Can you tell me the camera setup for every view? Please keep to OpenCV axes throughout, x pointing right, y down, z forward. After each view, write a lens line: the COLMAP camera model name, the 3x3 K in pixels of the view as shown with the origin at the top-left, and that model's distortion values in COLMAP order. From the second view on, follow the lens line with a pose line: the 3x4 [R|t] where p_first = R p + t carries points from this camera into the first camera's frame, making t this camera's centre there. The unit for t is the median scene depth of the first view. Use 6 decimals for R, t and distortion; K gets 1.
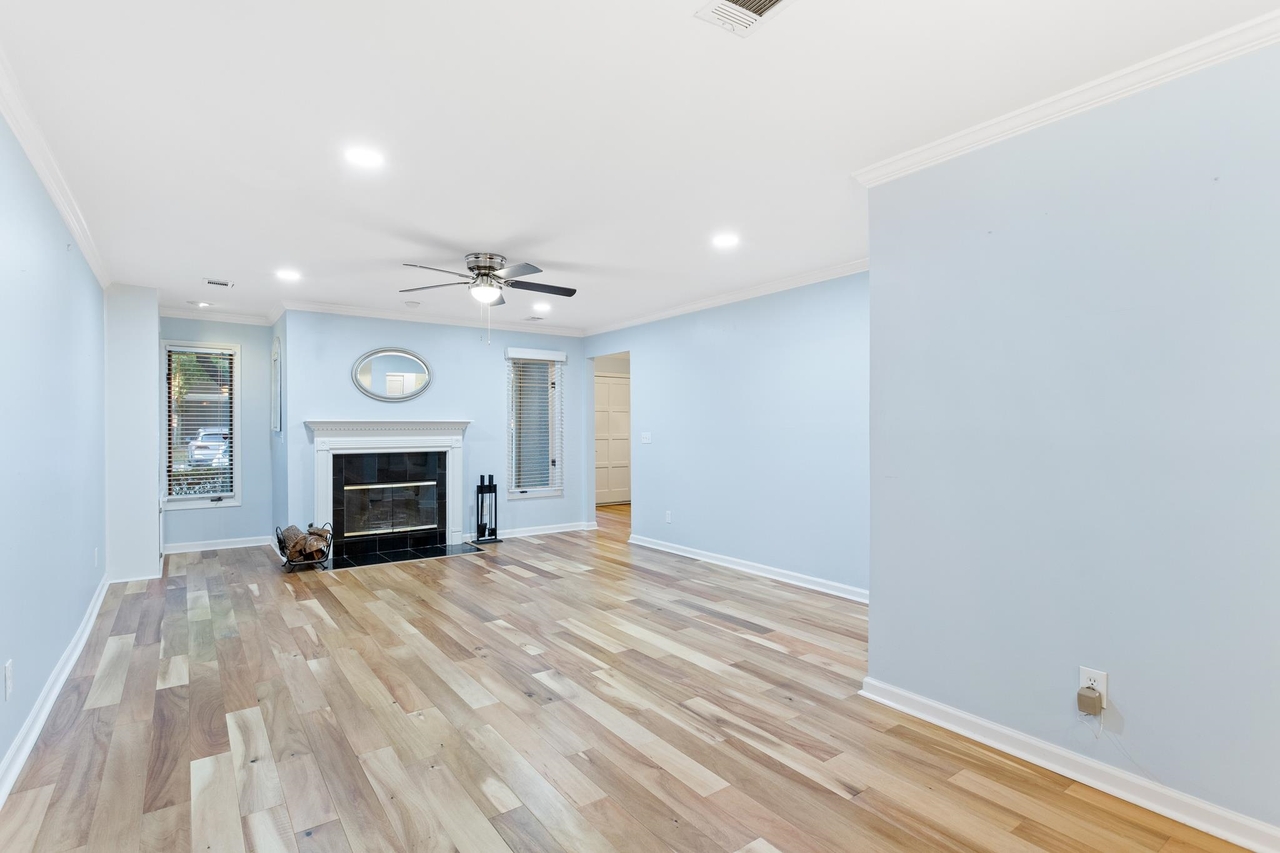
lens RADIAL K [[629.4, 0, 640.0], [0, 629.4, 426.5], [0, 0, 1]] dist [-0.002792, 0.001155]
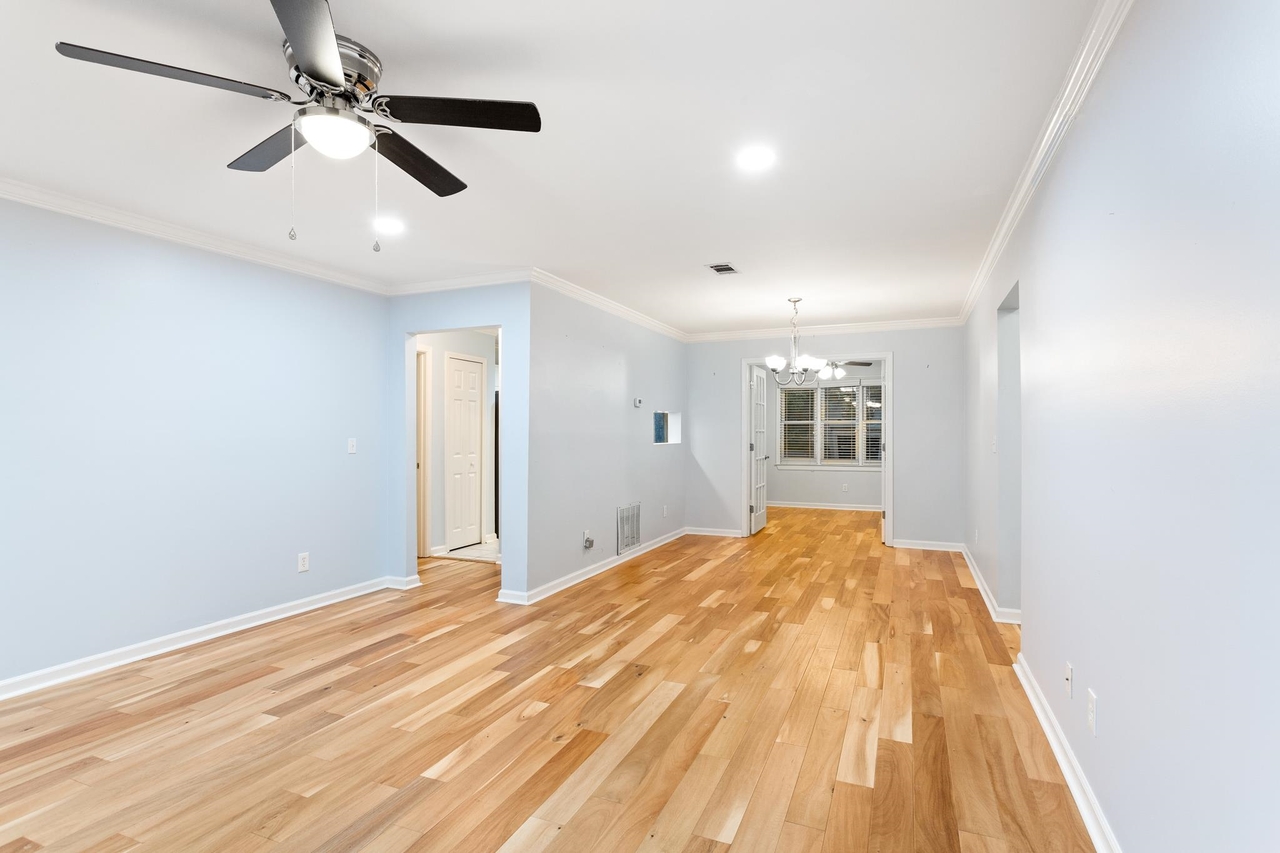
lens RADIAL K [[629.4, 0, 640.0], [0, 629.4, 426.5], [0, 0, 1]] dist [-0.002792, 0.001155]
pose [[-0.515720, 0.010065, 0.856698, -1.044497], [0.001784, 0.999941, -0.010674, 0.003611], [-0.856755, -0.003976, -0.515708, 1.457186]]
